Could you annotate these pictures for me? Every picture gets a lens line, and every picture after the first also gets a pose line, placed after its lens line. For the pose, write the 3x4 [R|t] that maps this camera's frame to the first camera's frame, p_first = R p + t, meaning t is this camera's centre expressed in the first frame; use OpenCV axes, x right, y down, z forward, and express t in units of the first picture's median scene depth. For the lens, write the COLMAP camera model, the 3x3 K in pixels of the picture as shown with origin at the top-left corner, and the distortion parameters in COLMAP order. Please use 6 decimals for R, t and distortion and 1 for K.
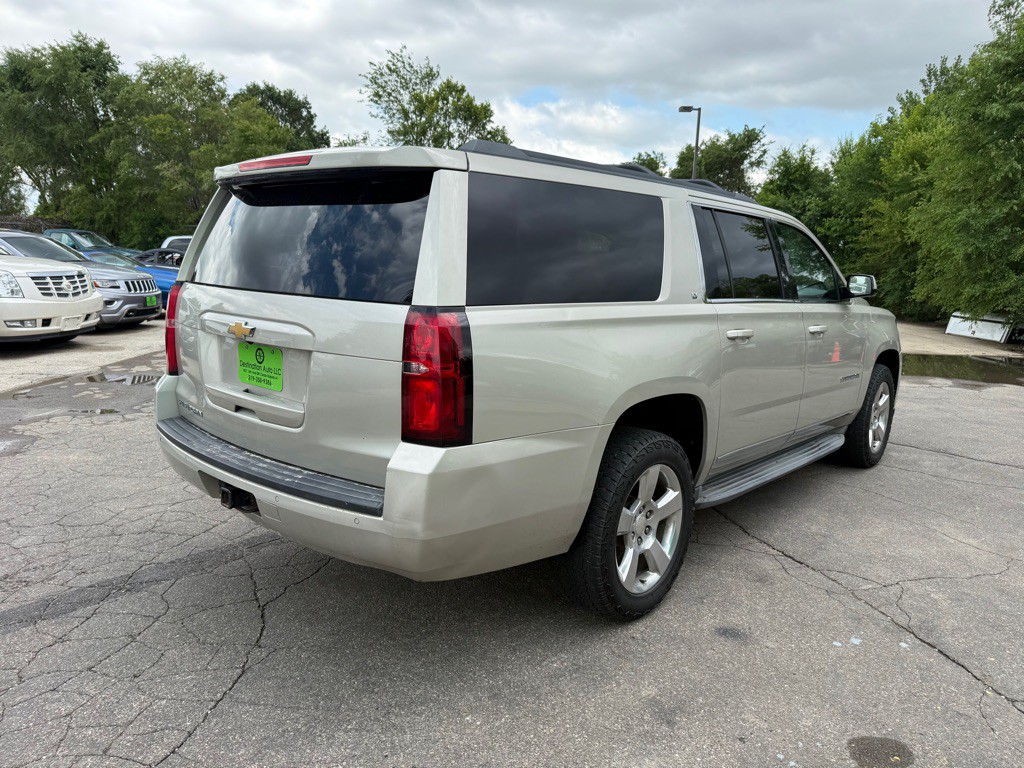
lens RADIAL K [[725.2, 0, 512.0], [0, 725.2, 384.0], [0, 0, 1]] dist [-0.000950, 0.002098]
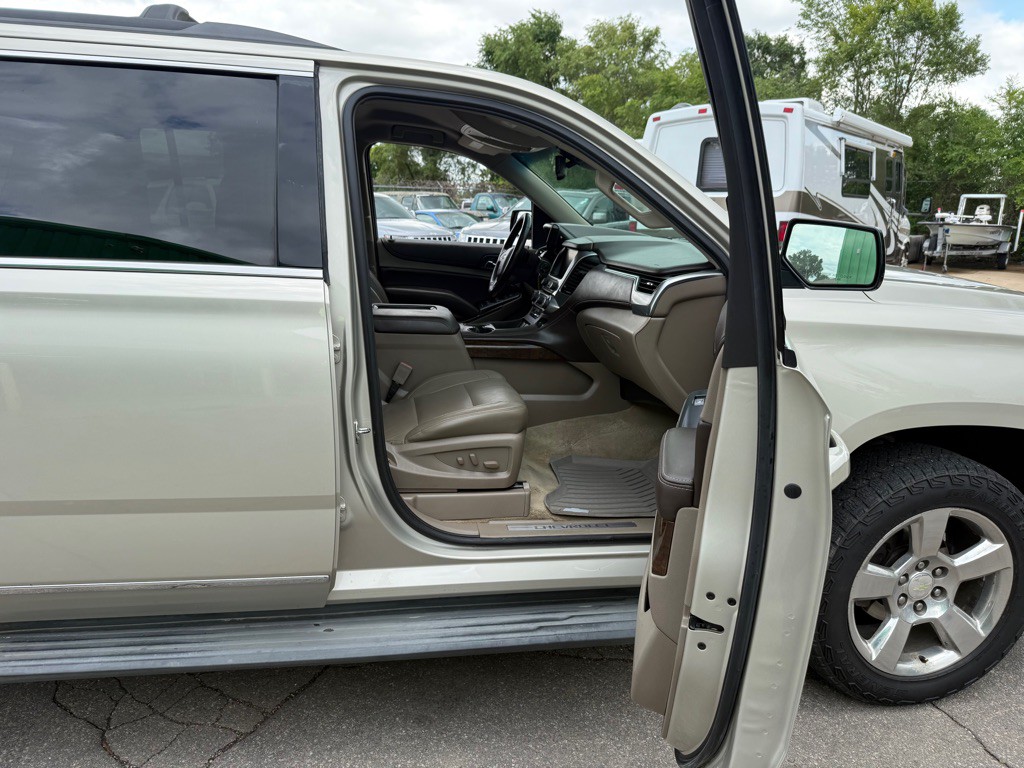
lens RADIAL K [[720.2, 0, 506.9], [0, 720.2, 384.8], [0, 0, 1]] dist [0.029991, -0.035565]
pose [[0.779733, 0.139720, -0.610323, 0.391916], [-0.108336, 0.990187, 0.088275, -0.053261], [0.616668, -0.002711, 0.787219, 0.396896]]
